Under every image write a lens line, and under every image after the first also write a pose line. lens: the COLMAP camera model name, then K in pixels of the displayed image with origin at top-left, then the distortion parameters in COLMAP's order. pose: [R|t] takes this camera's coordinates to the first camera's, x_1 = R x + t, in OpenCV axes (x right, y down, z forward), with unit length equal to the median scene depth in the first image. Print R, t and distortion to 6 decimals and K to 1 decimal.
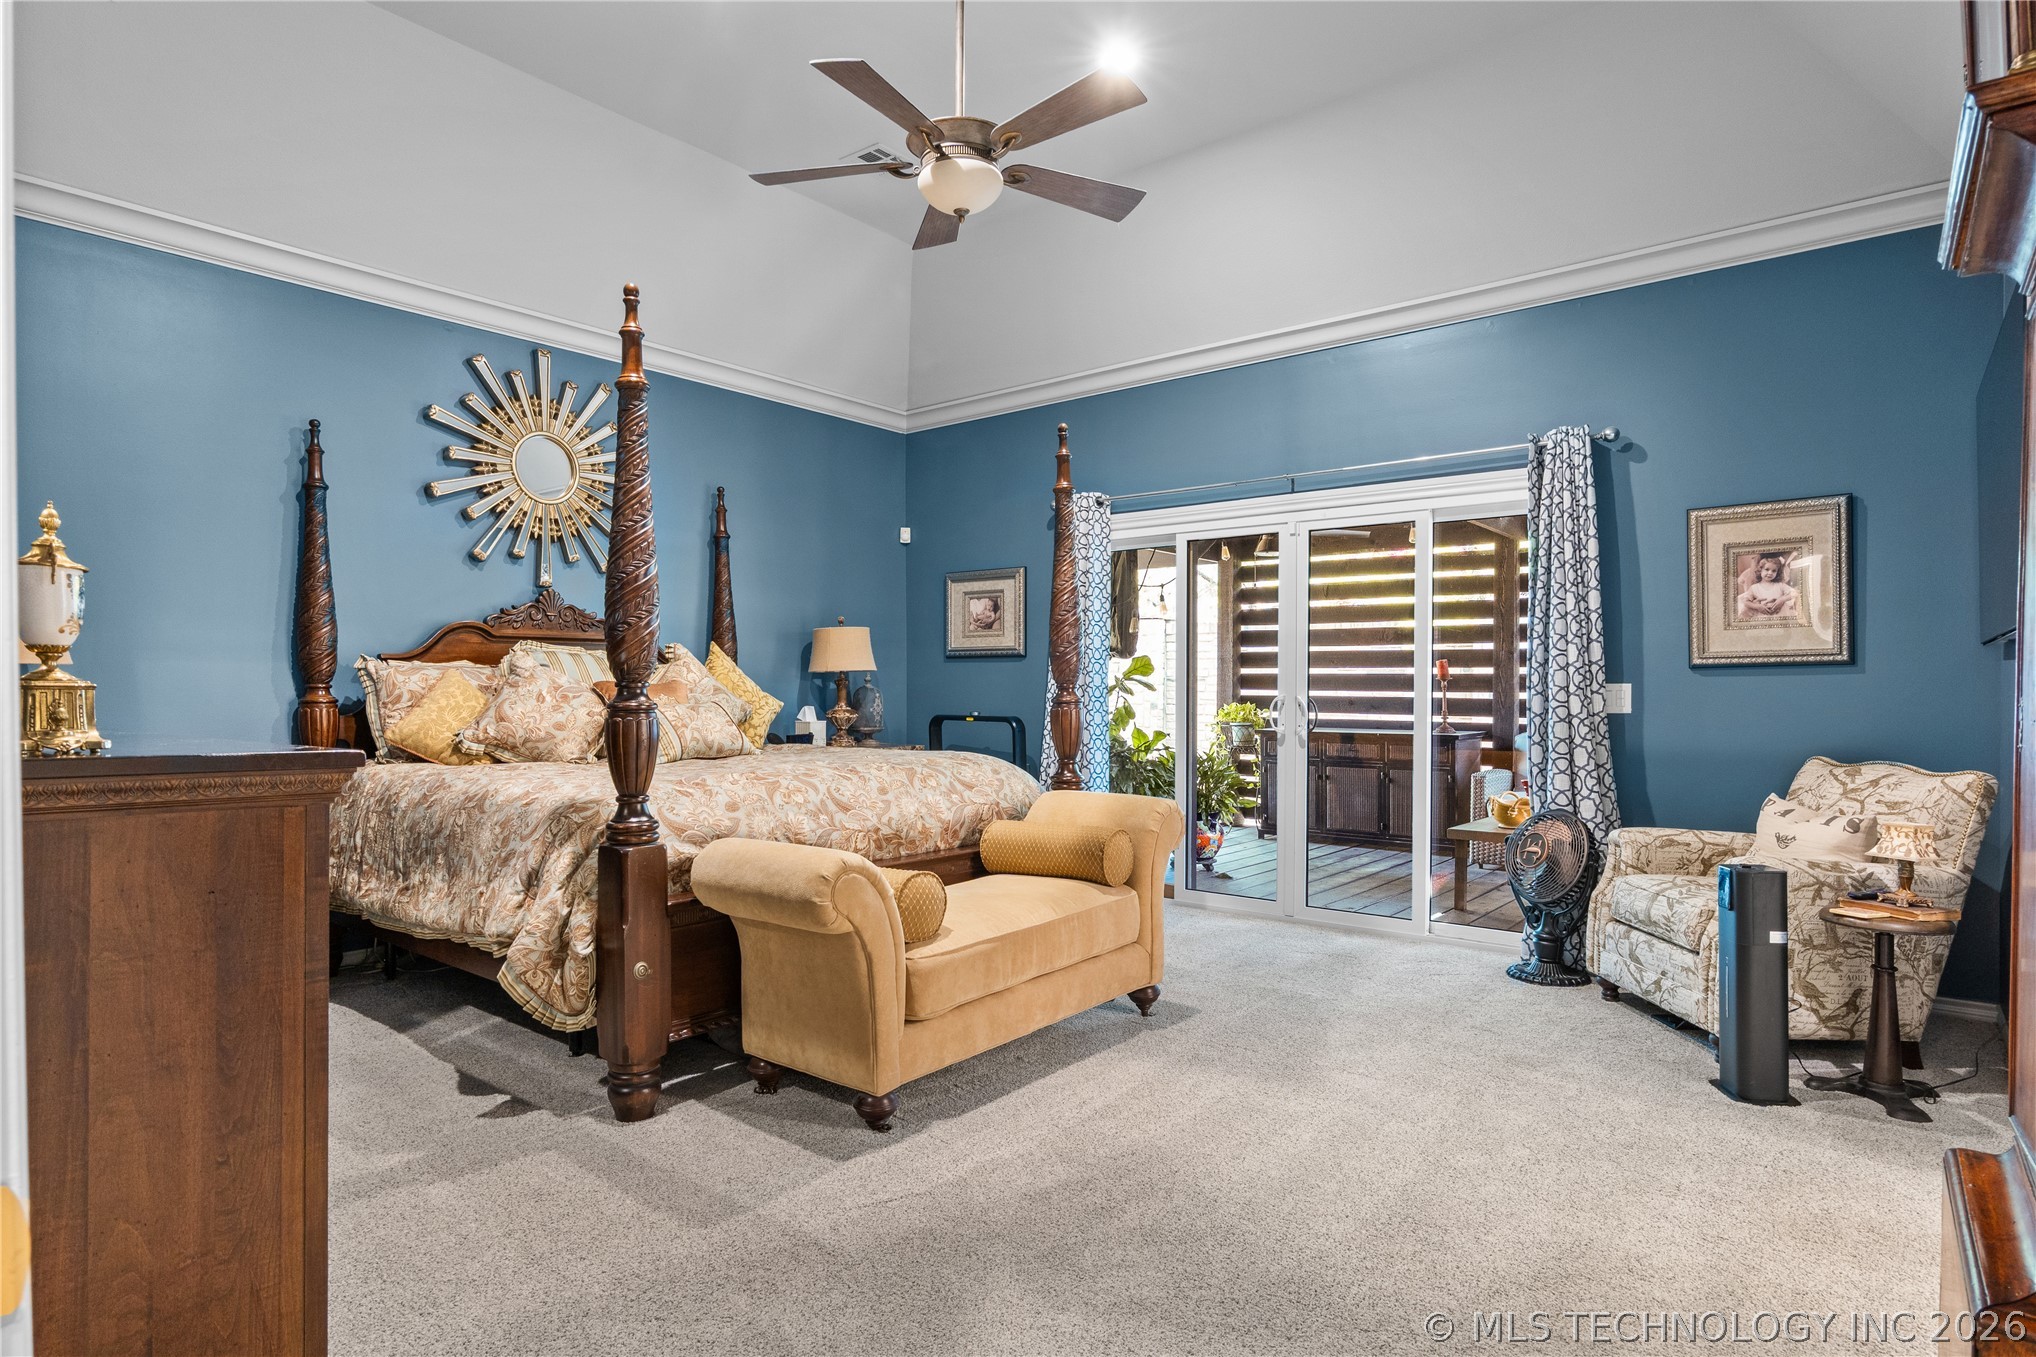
lens RADIAL K [[1083.5, 0, 1002.9], [0, 1083.5, 677.6], [0, 0, 1]] dist [-0.019084, 0.006734]
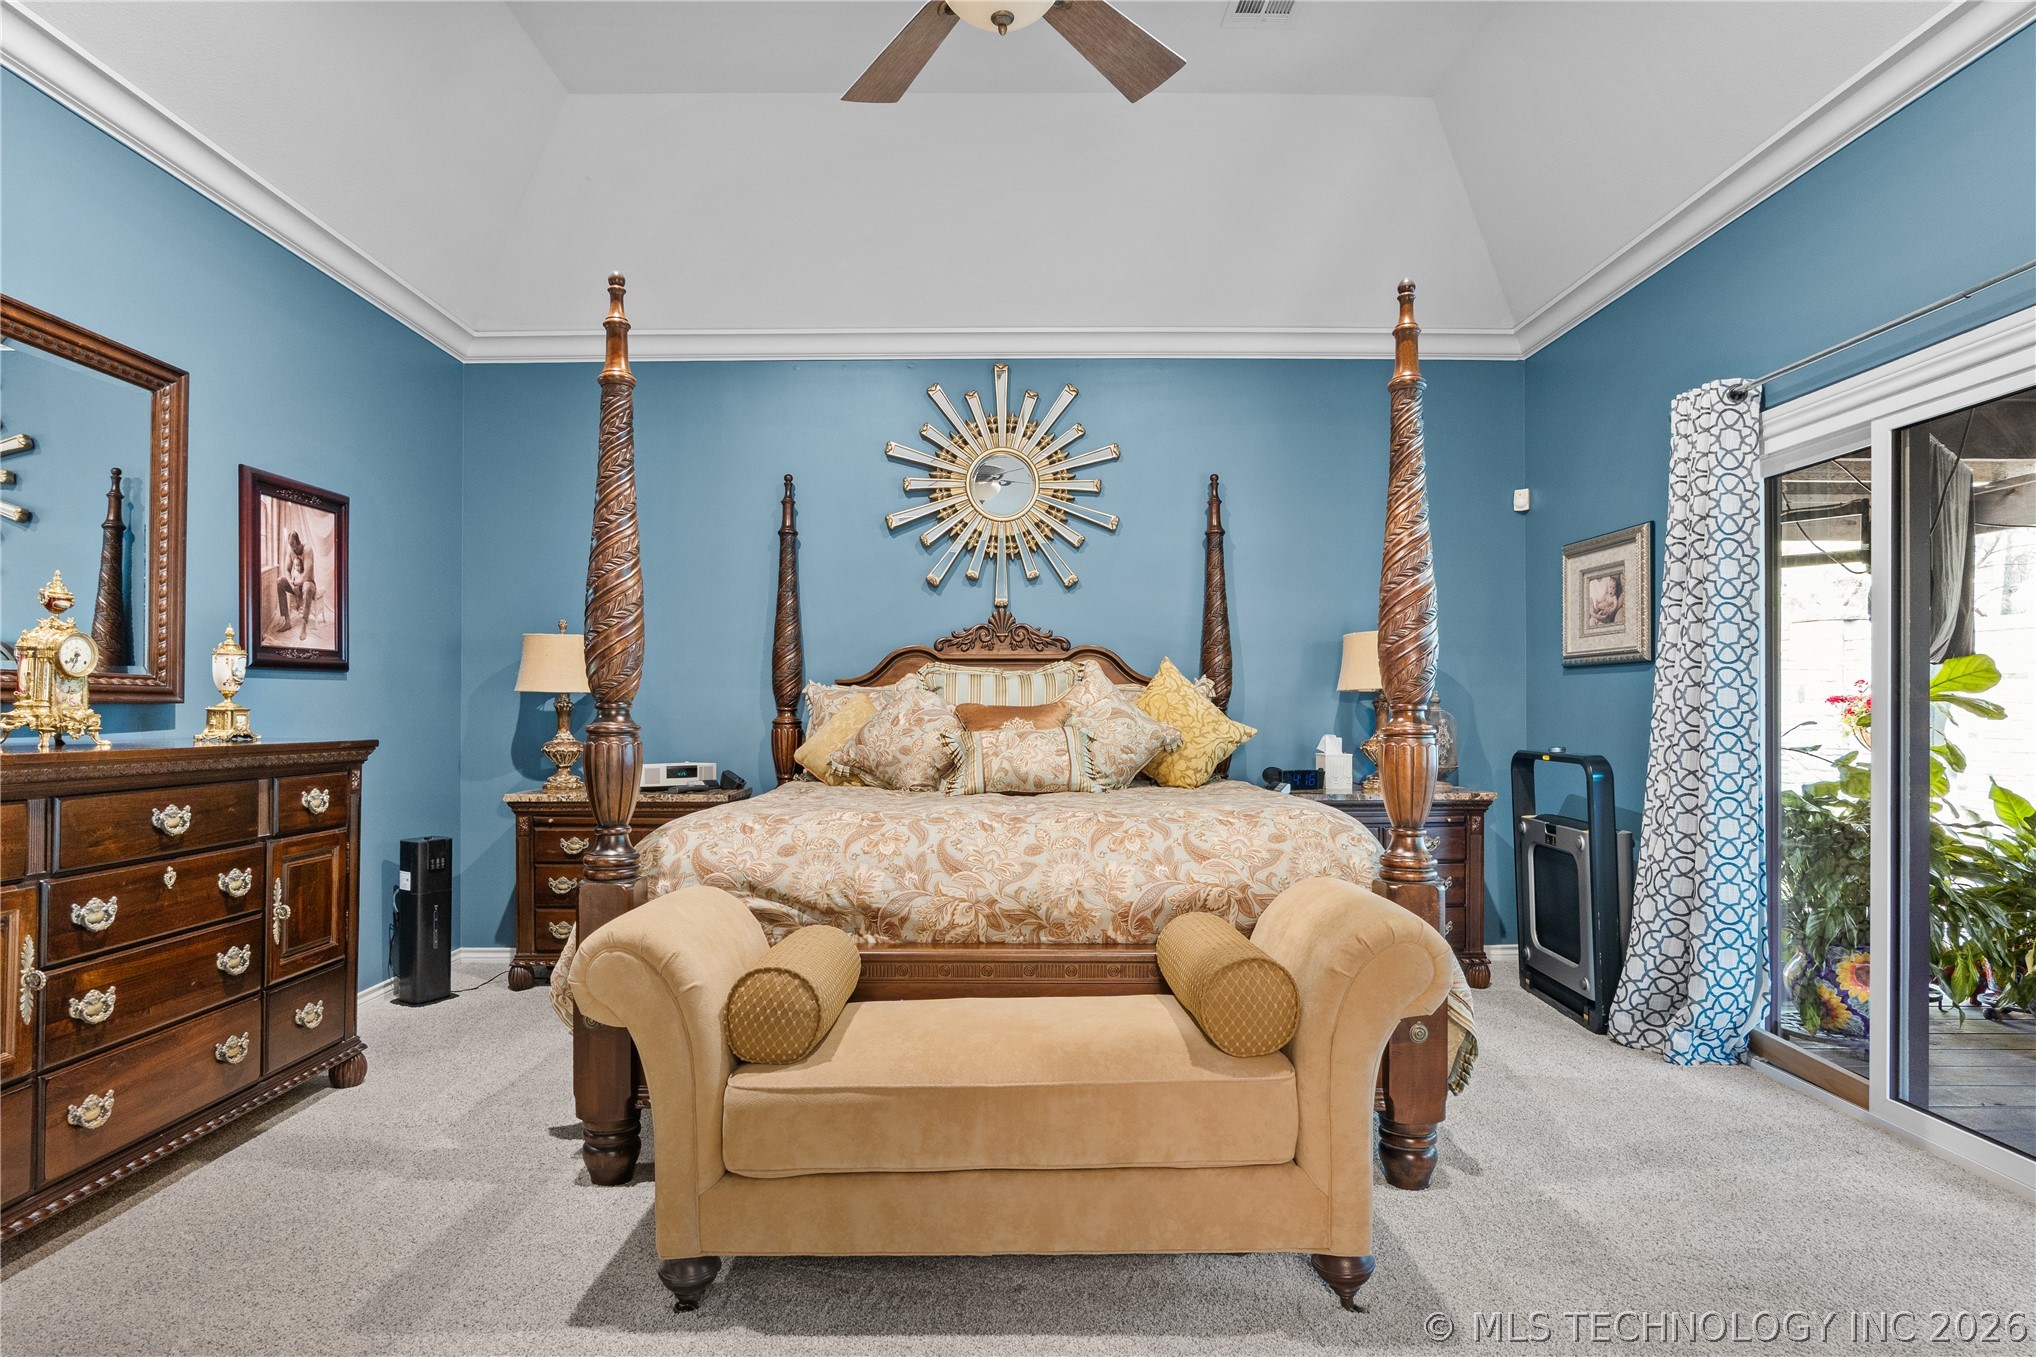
lens RADIAL K [[1083.5, 0, 1022.0], [0, 1083.5, 695.2], [0, 0, 1]] dist [-0.019084, 0.006734]
pose [[0.642306, -0.010404, -0.766377, 0.360475], [0.005630, 0.999945, -0.008856, 0.004682], [0.766427, 0.001373, 0.642330, 0.418540]]
